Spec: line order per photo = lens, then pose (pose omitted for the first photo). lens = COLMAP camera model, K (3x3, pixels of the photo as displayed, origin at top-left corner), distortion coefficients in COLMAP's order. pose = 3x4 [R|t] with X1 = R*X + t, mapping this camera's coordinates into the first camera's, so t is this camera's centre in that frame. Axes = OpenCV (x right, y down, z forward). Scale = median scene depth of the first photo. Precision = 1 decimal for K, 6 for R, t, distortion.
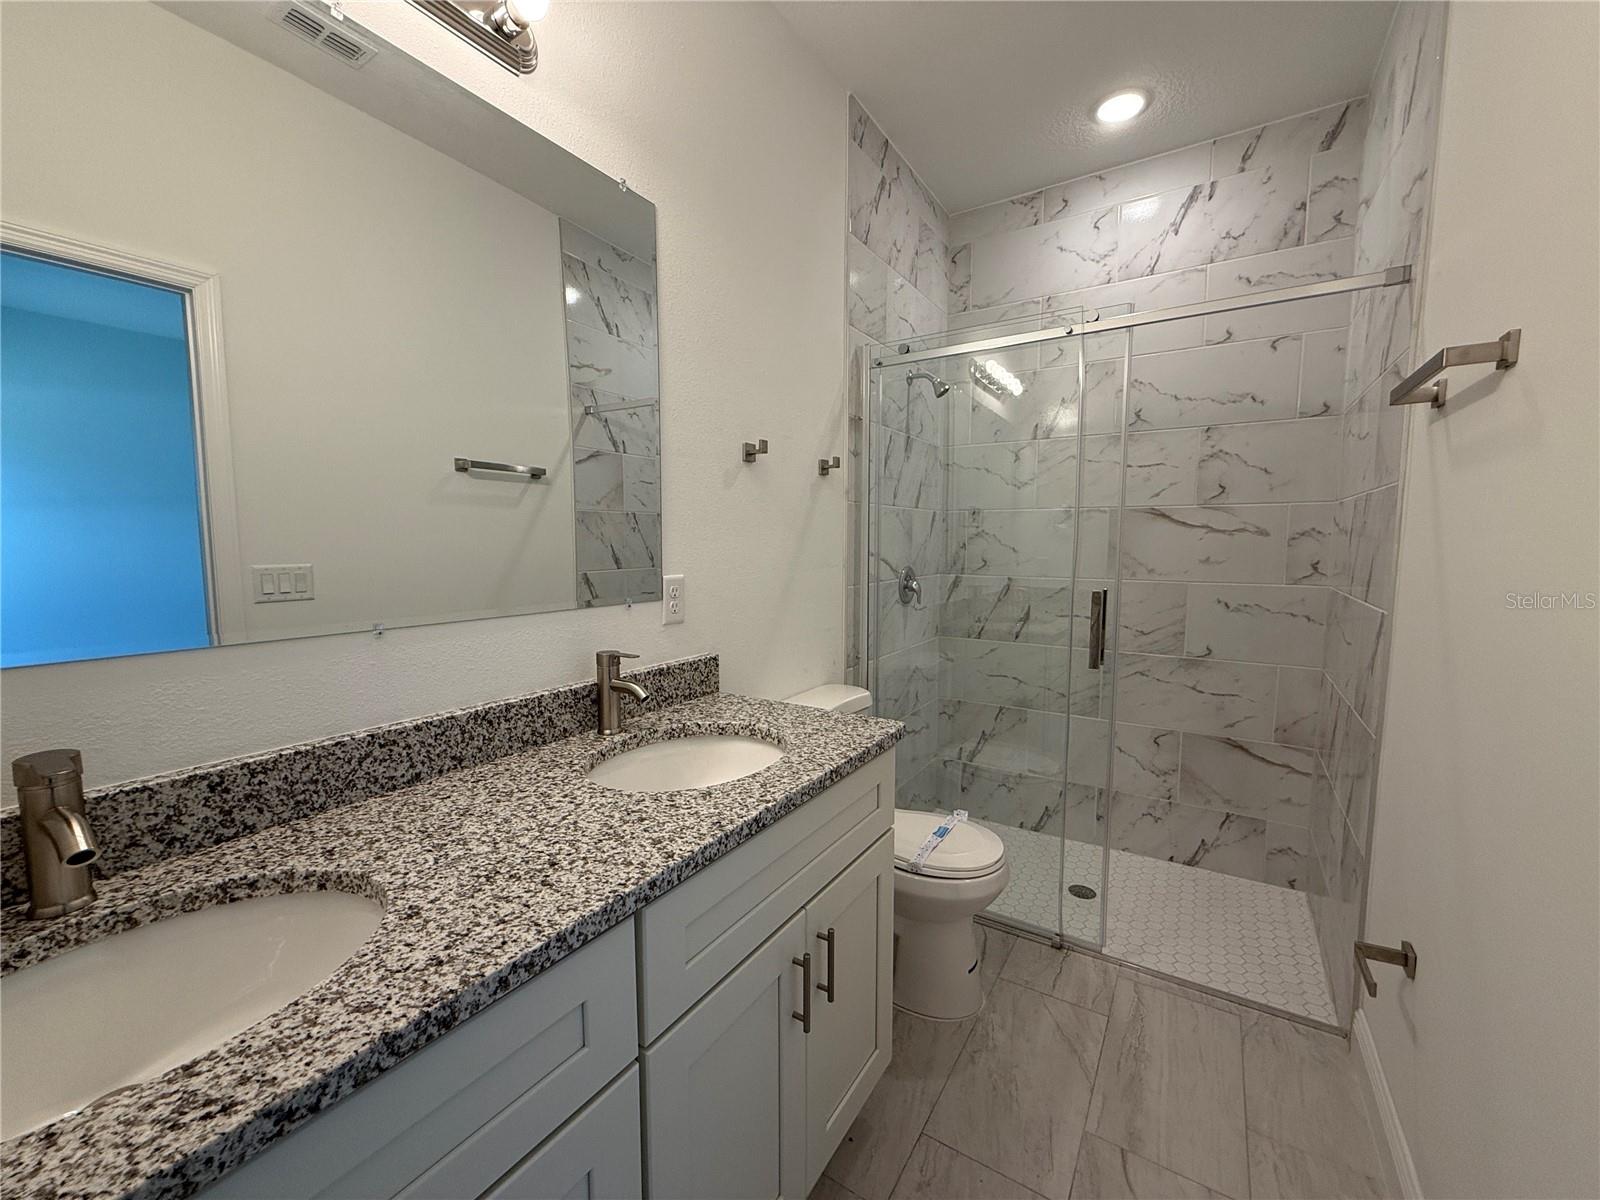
lens RADIAL K [[630.0, 0, 800.0], [0, 630.0, 600.0], [0, 0, 1]] dist [0.001625, 0.000171]
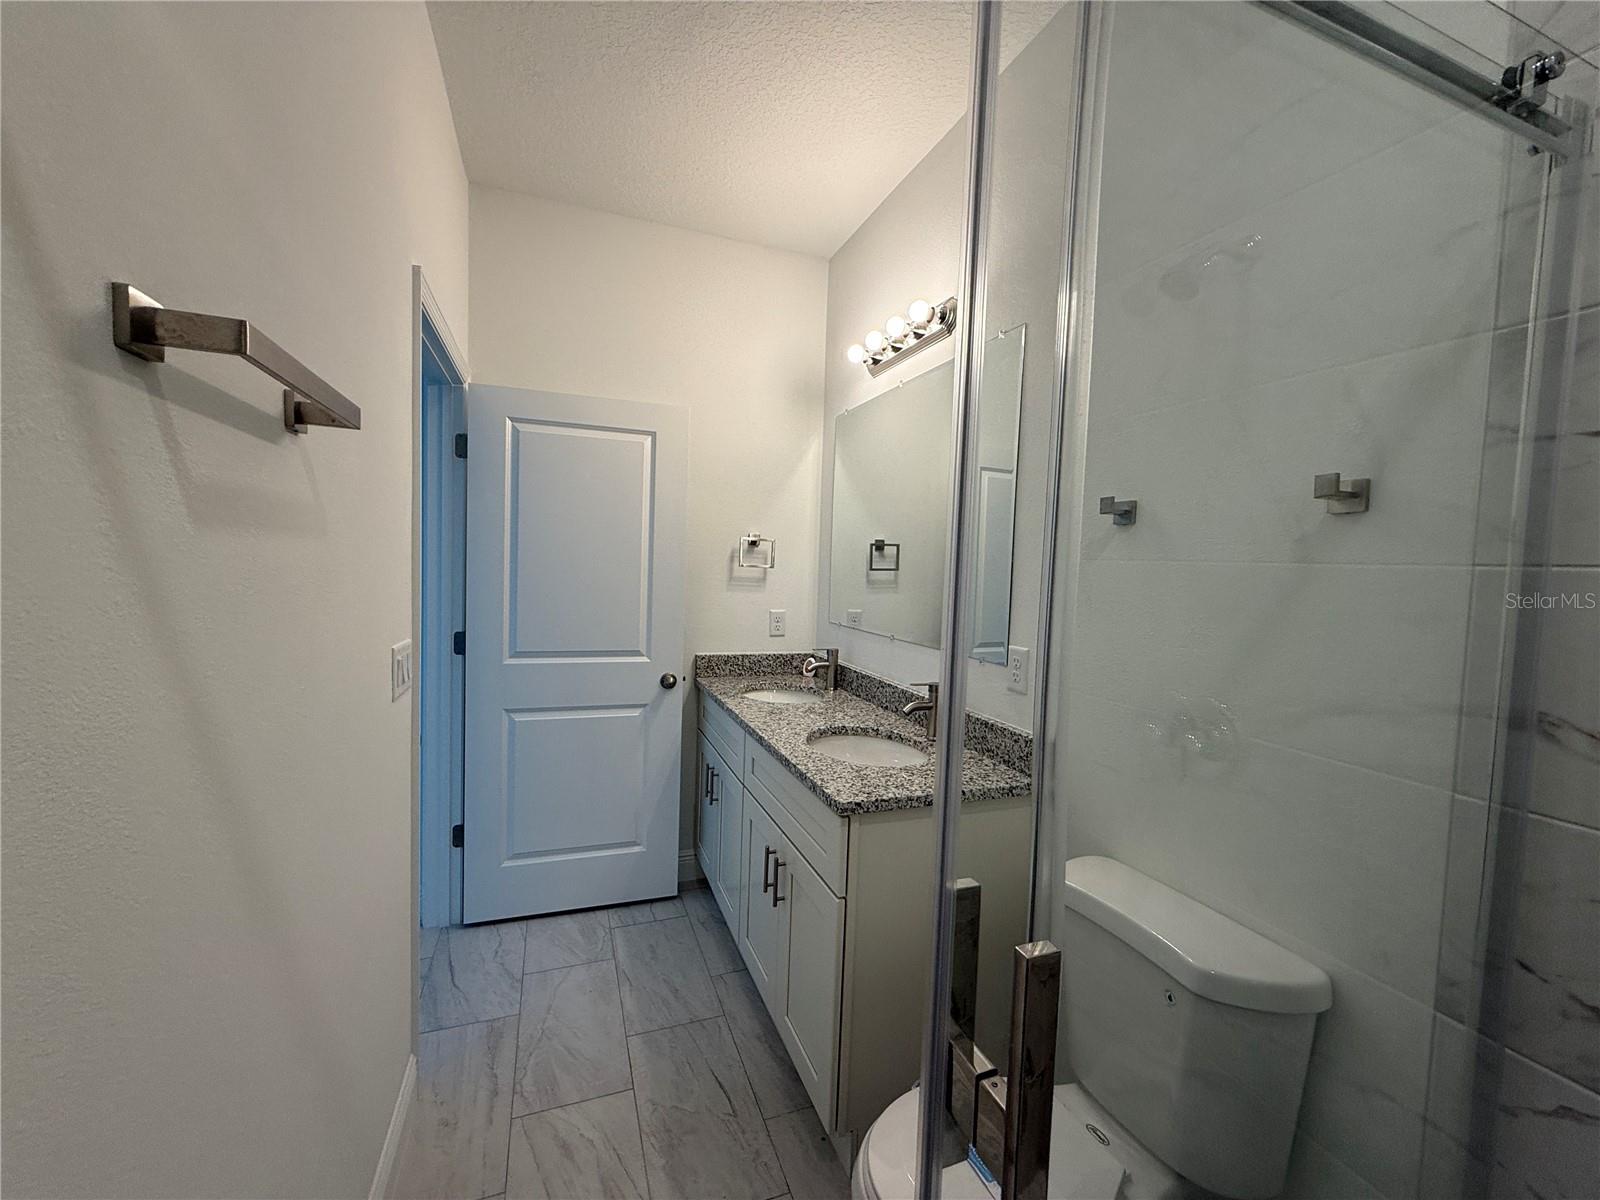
lens RADIAL K [[630.0, 0, 800.0], [0, 630.0, 600.0], [0, 0, 1]] dist [0.001625, 0.000171]
pose [[-0.586605, 0.023350, -0.809537, 1.047408], [-0.110218, 0.987983, 0.108363, -0.229545], [0.802338, 0.152791, -0.576982, 1.542424]]
